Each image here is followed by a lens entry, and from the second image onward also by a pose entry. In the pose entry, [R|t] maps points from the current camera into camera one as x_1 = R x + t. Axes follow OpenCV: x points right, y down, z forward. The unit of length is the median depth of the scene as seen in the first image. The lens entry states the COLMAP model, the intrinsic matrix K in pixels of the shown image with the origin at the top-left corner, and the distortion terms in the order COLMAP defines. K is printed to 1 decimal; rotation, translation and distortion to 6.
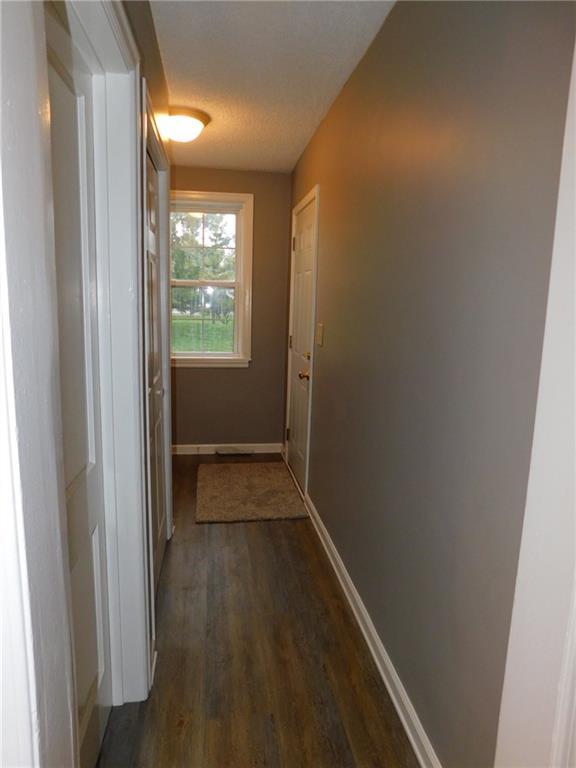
lens RADIAL K [[521.6, 0, 287.4], [0, 521.6, 384.3], [0, 0, 1]] dist [-0.052158, 0.049744]
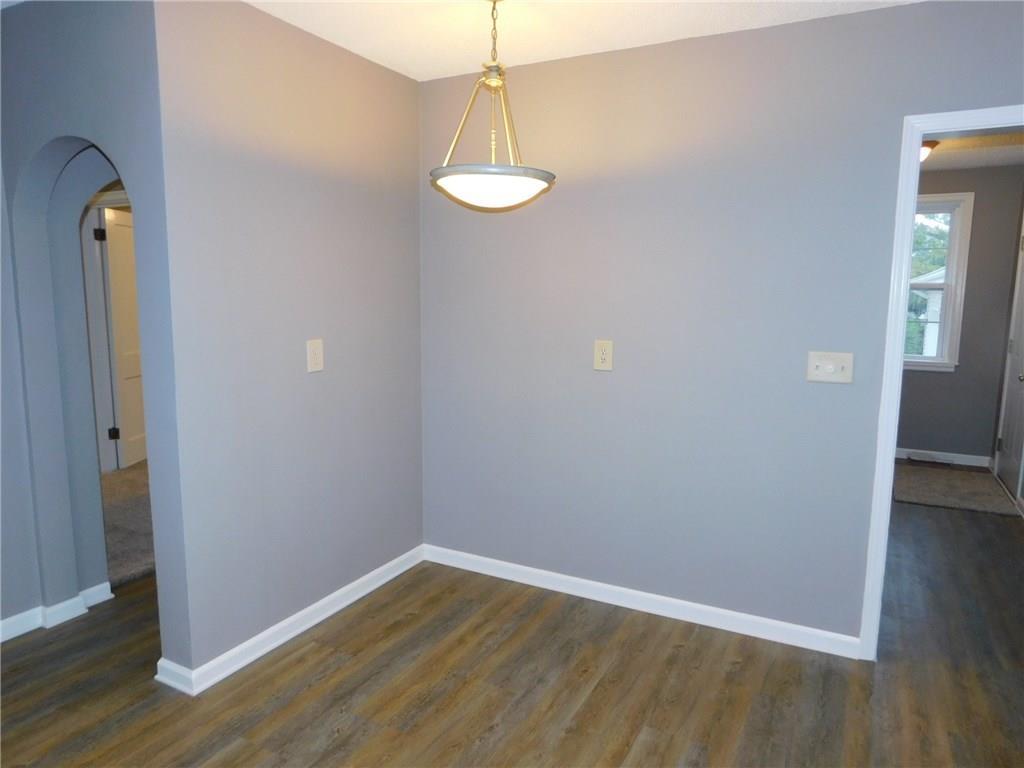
lens RADIAL K [[695.4, 0, 505.9], [0, 695.4, 379.7], [0, 0, 1]] dist [-0.052158, 0.049744]
pose [[0.810357, 0.062953, -0.582544, -0.006962], [-0.084033, 0.996420, -0.009216, 0.065493], [0.579879, 0.056421, 0.812747, -0.524417]]
